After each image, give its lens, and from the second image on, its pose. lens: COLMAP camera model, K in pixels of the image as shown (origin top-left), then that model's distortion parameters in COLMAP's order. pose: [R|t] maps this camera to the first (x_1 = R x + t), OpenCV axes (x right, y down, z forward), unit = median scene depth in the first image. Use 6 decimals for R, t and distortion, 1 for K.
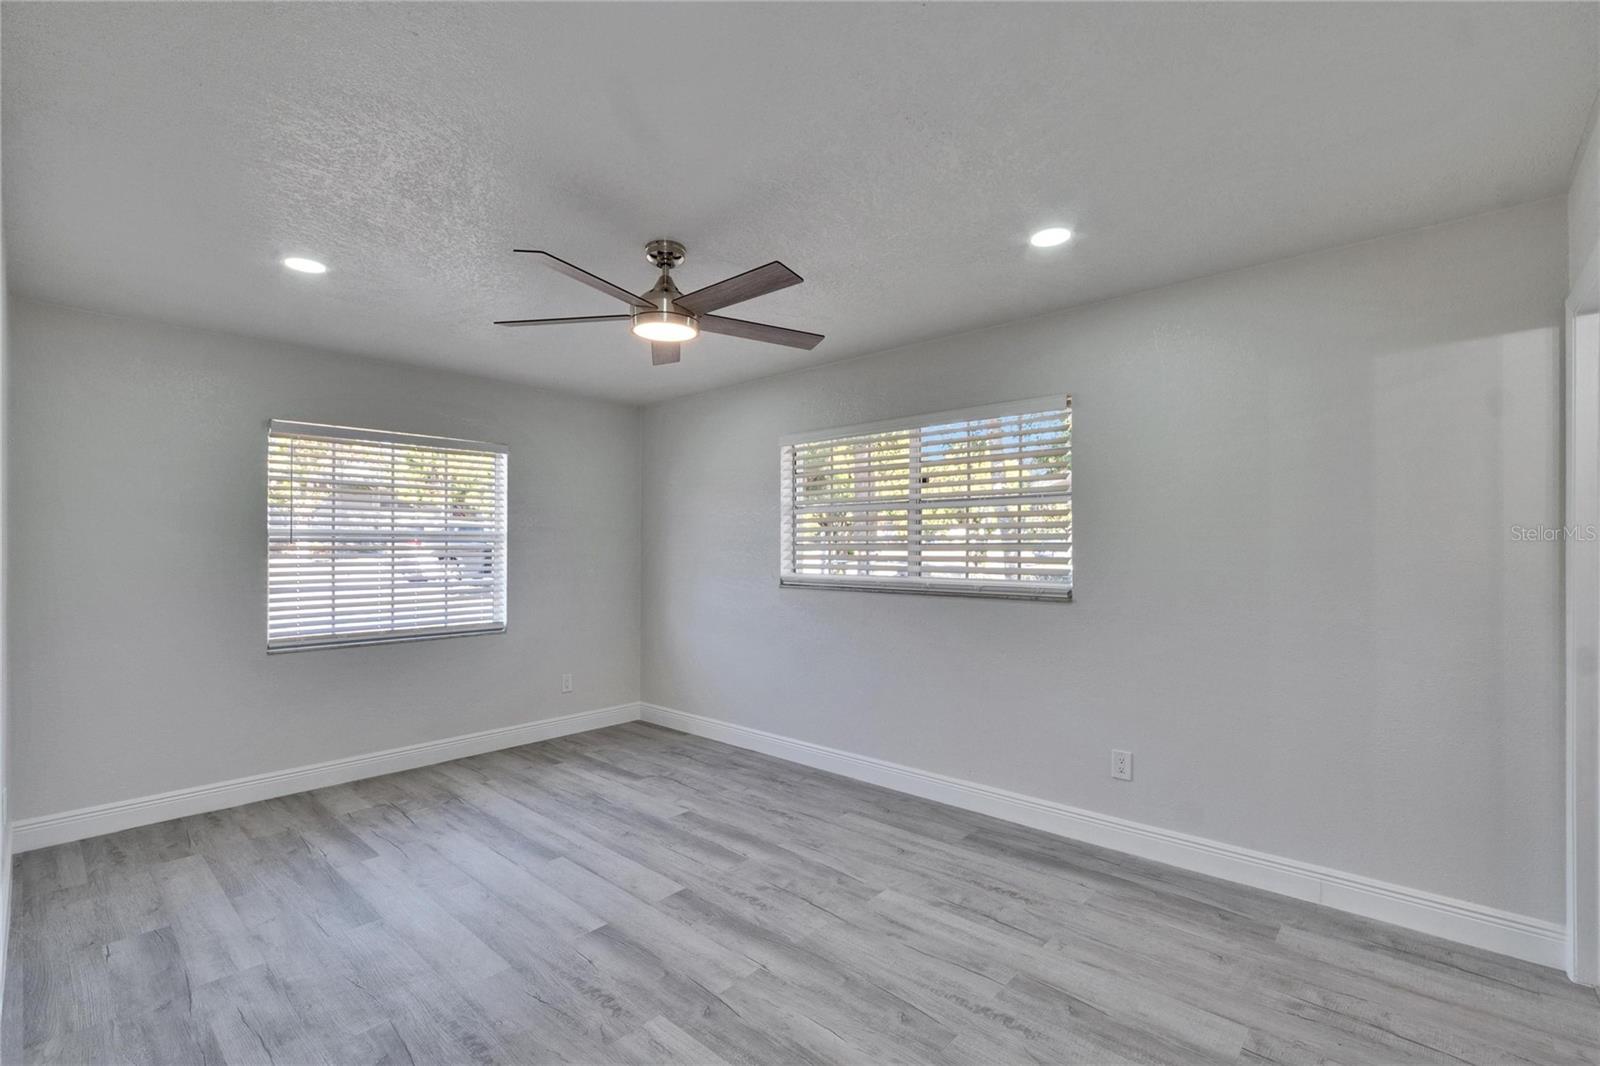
lens RADIAL K [[710.0, 0, 782.5], [0, 710.0, 529.8], [0, 0, 1]] dist [-0.002428, -0.002356]
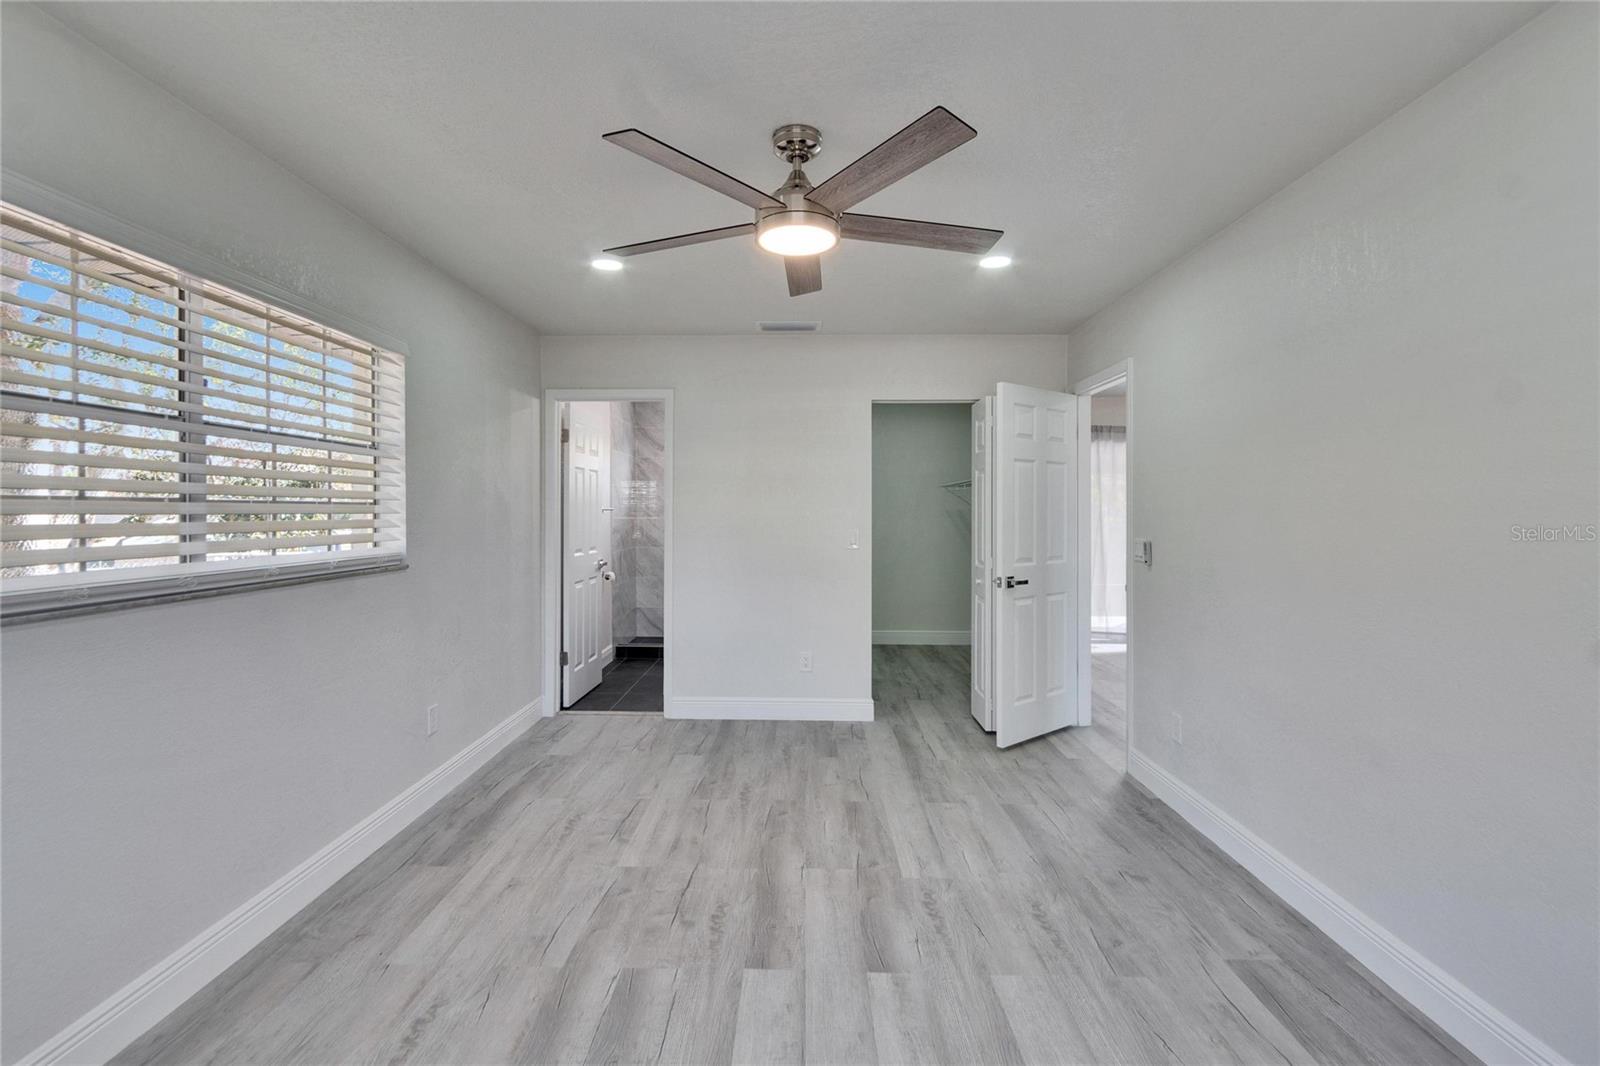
lens RADIAL K [[710.0, 0, 794.4], [0, 710.0, 510.0], [0, 0, 1]] dist [-0.002428, -0.002356]
pose [[-0.668739, -0.000066, 0.743497, -0.591672], [-0.021916, 0.999567, -0.019624, 0.032446], [-0.743174, -0.029418, -0.668451, 1.206402]]
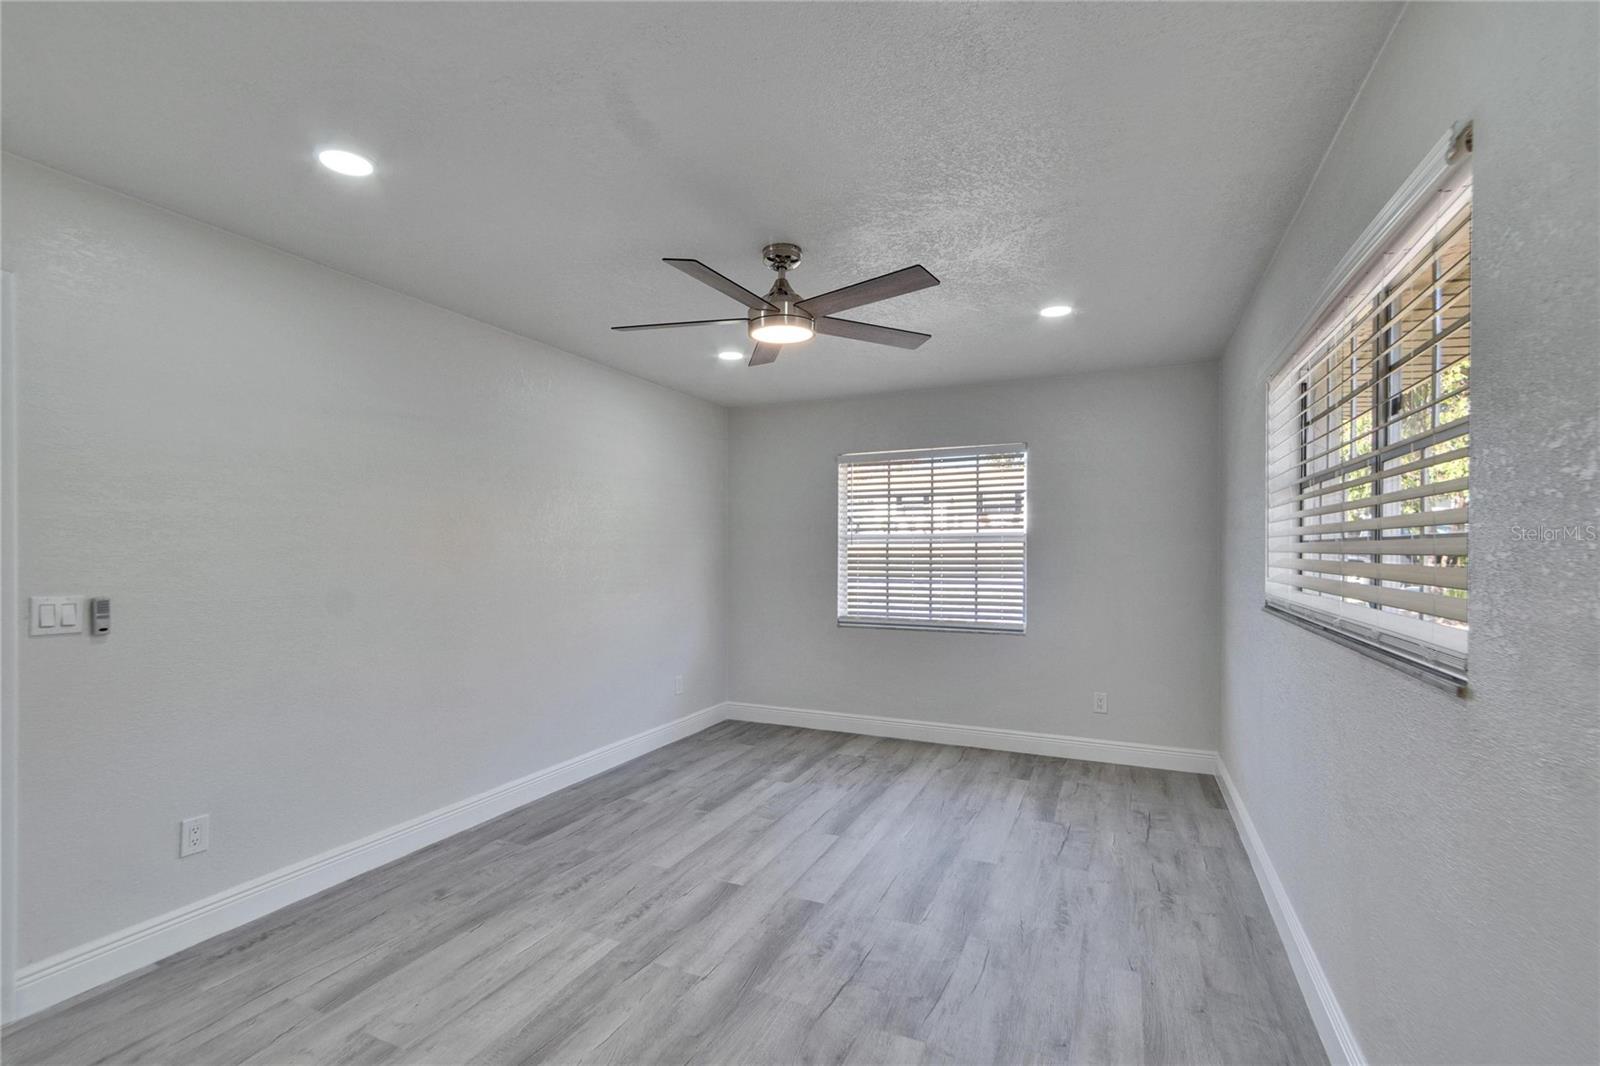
lens RADIAL K [[710.0, 0, 782.0], [0, 710.0, 539.3], [0, 0, 1]] dist [-0.002428, -0.002356]
pose [[0.296332, -0.013553, -0.954989, 0.630016], [0.025852, 0.999647, -0.006165, 0.013804], [0.954735, -0.022862, 0.296578, 0.551311]]
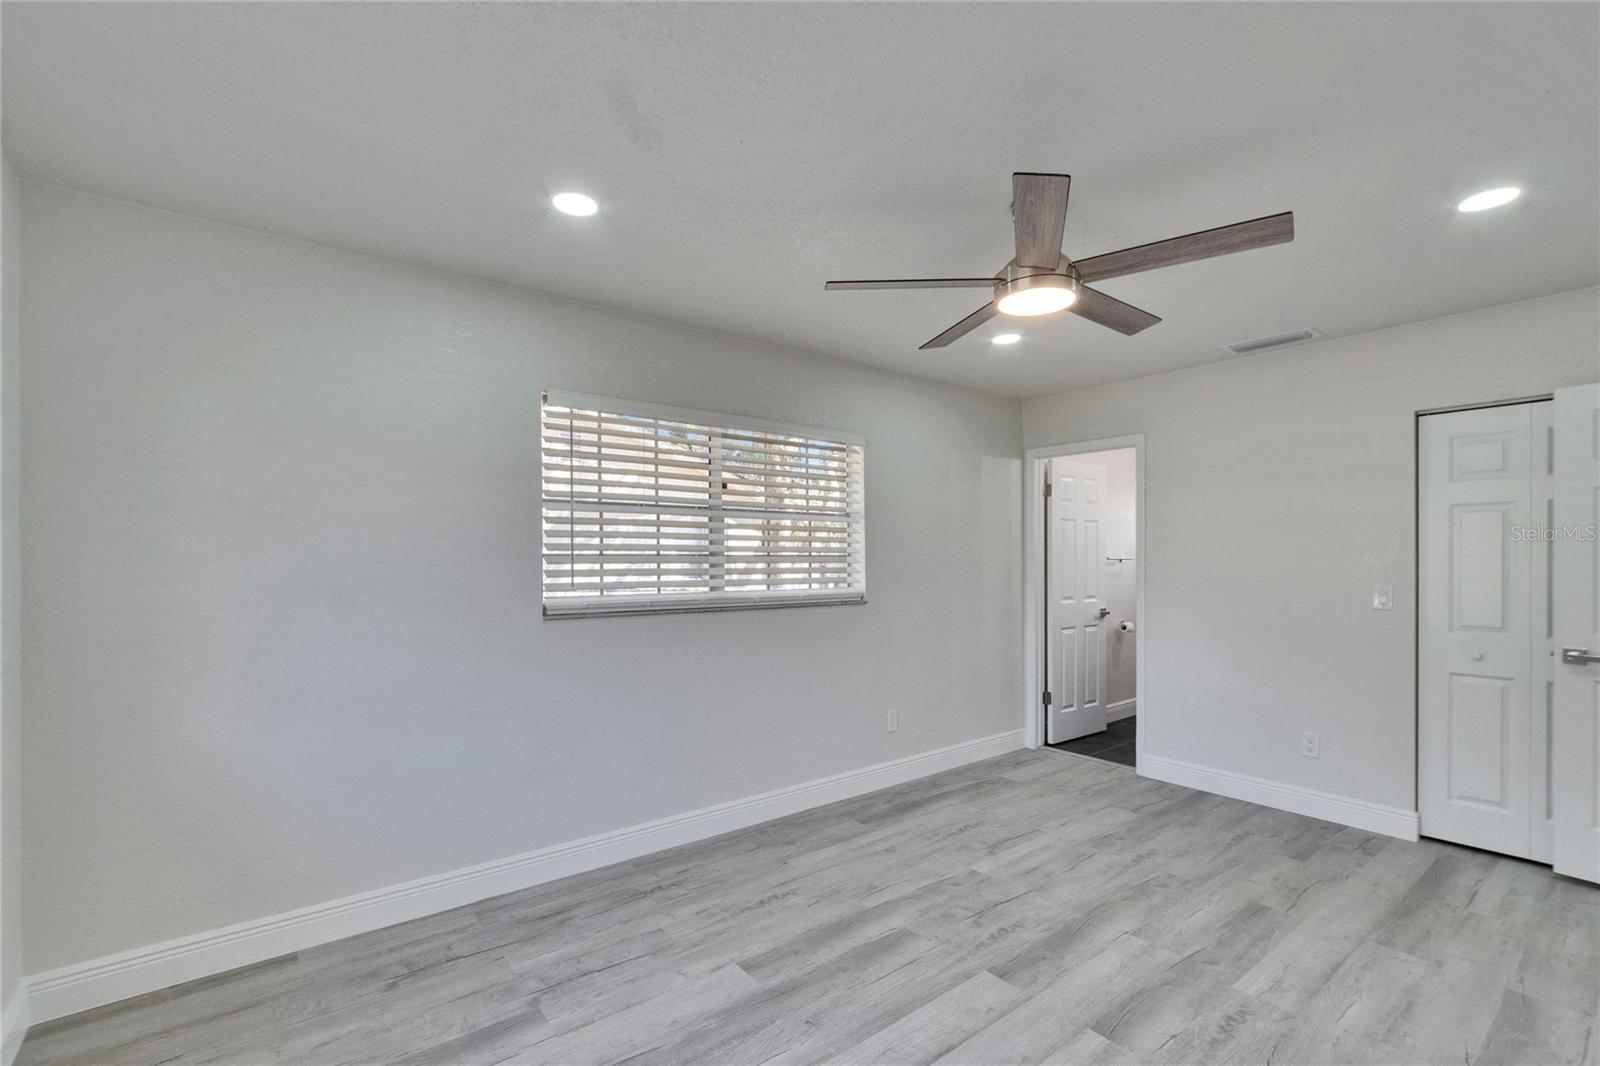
lens RADIAL K [[710.0, 0, 794.5], [0, 710.0, 553.6], [0, 0, 1]] dist [-0.002428, -0.002356]
pose [[0.157253, 0.009220, 0.987515, -0.813809], [-0.025168, 0.999669, -0.005326, 0.023869], [-0.987238, -0.024016, 0.157433, 0.903725]]
